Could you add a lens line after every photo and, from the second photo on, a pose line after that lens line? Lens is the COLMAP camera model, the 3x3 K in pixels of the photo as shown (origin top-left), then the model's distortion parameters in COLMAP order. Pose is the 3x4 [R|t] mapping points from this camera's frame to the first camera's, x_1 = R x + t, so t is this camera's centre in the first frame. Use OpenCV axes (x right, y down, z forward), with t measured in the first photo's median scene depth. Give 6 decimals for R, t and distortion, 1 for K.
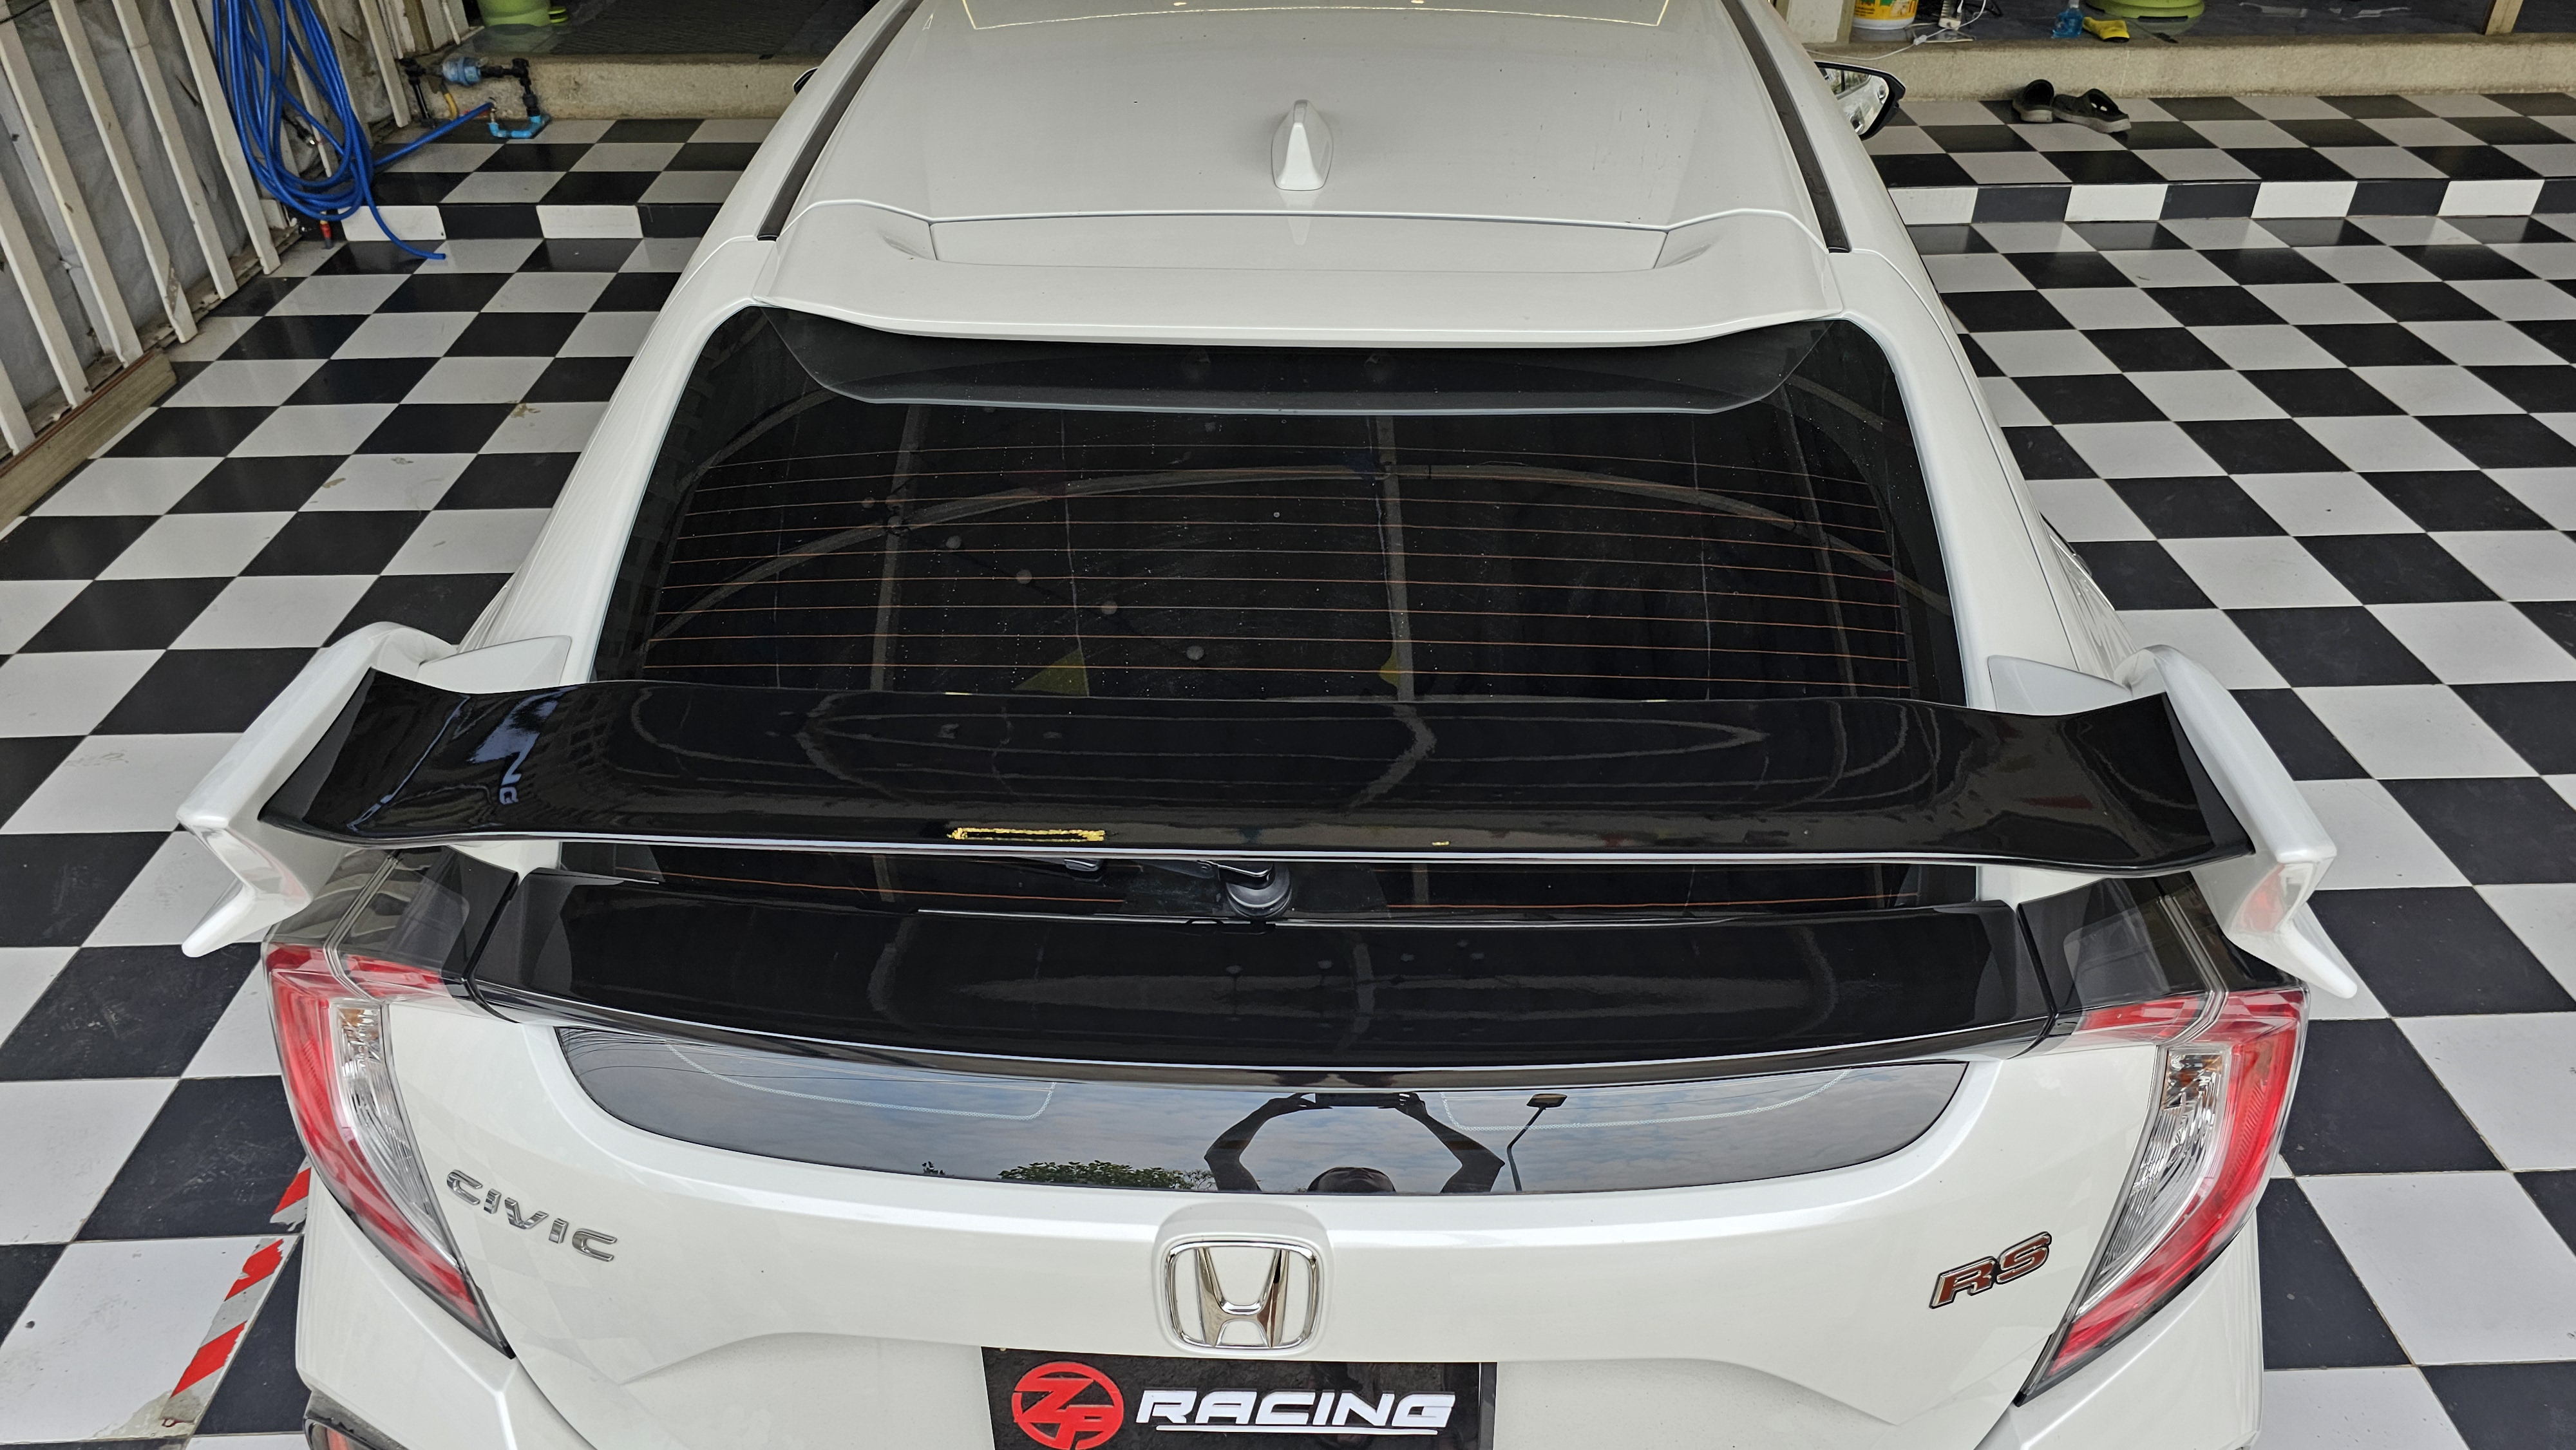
lens RADIAL K [[1745.0, 0, 1282.6], [0, 1745.0, 728.5], [0, 0, 1]] dist [0.026177, -0.028915]
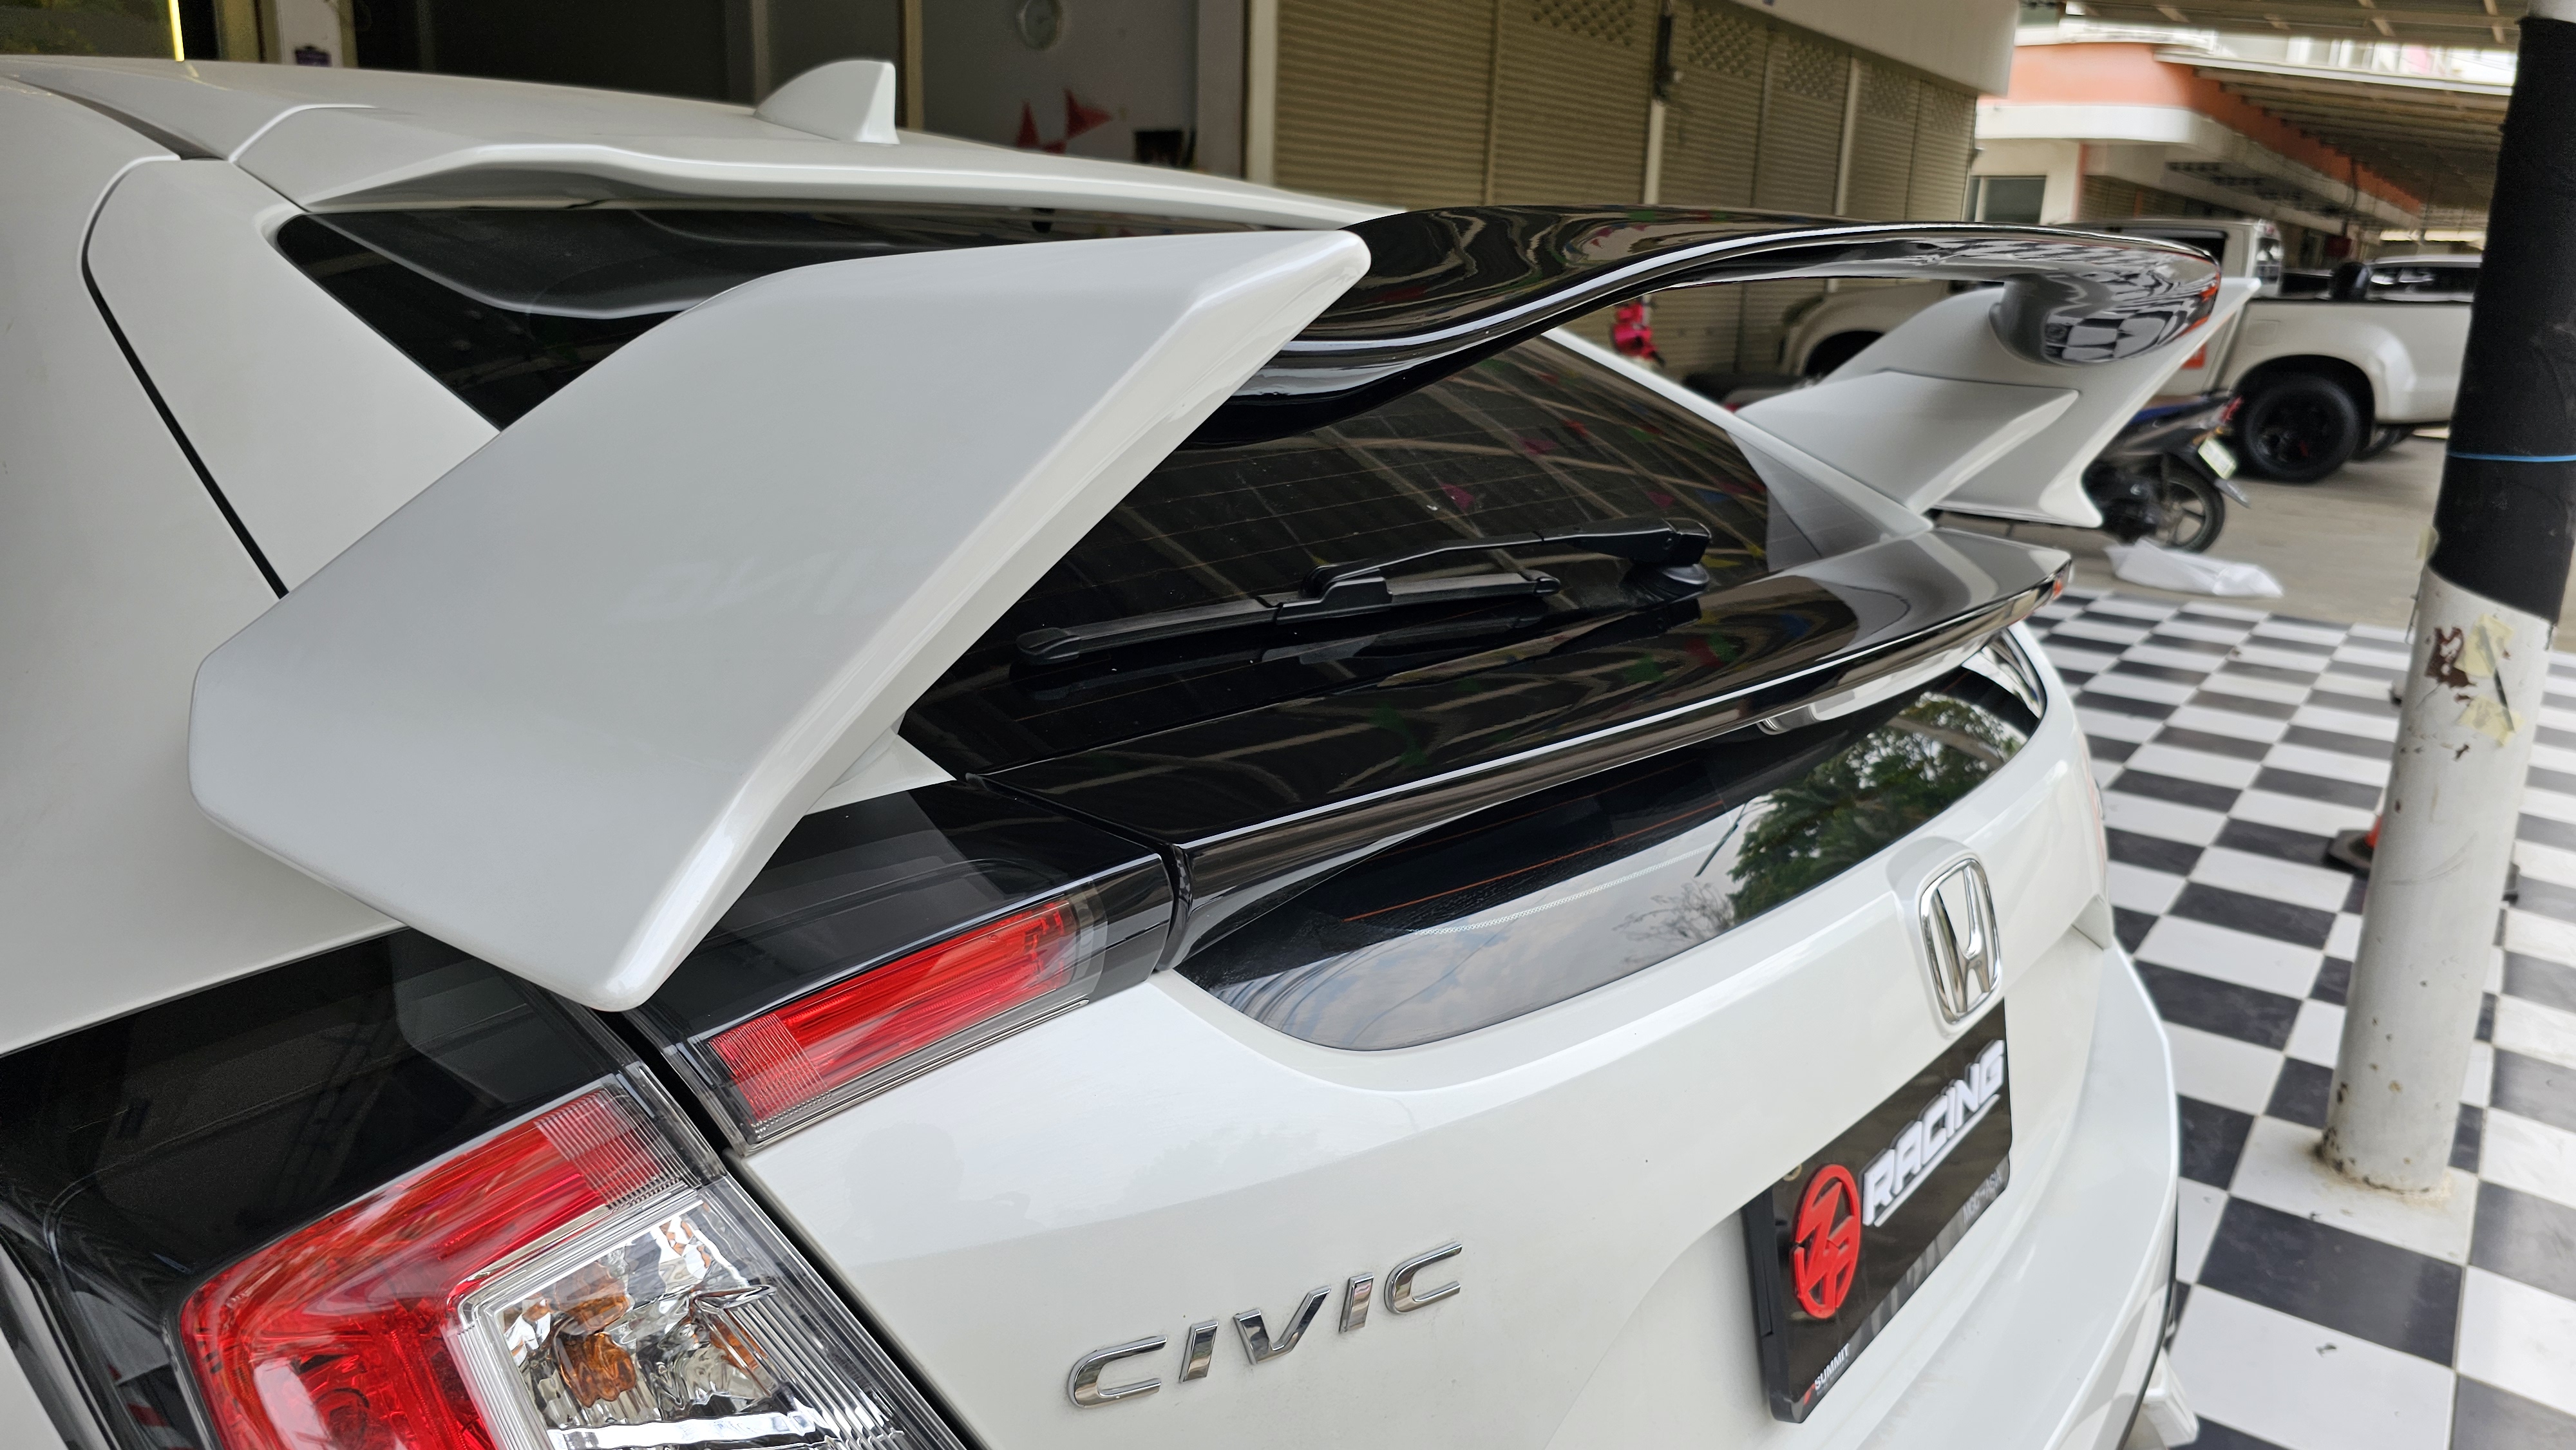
lens RADIAL K [[1745.0, 0, 1280.9], [0, 1745.0, 713.4], [0, 0, 1]] dist [0.026177, -0.028915]
pose [[0.607372, -0.173133, 0.775322, -0.195748], [0.414620, 0.901578, -0.123478, 0.042102], [-0.677636, 0.396461, 0.619378, 0.143345]]
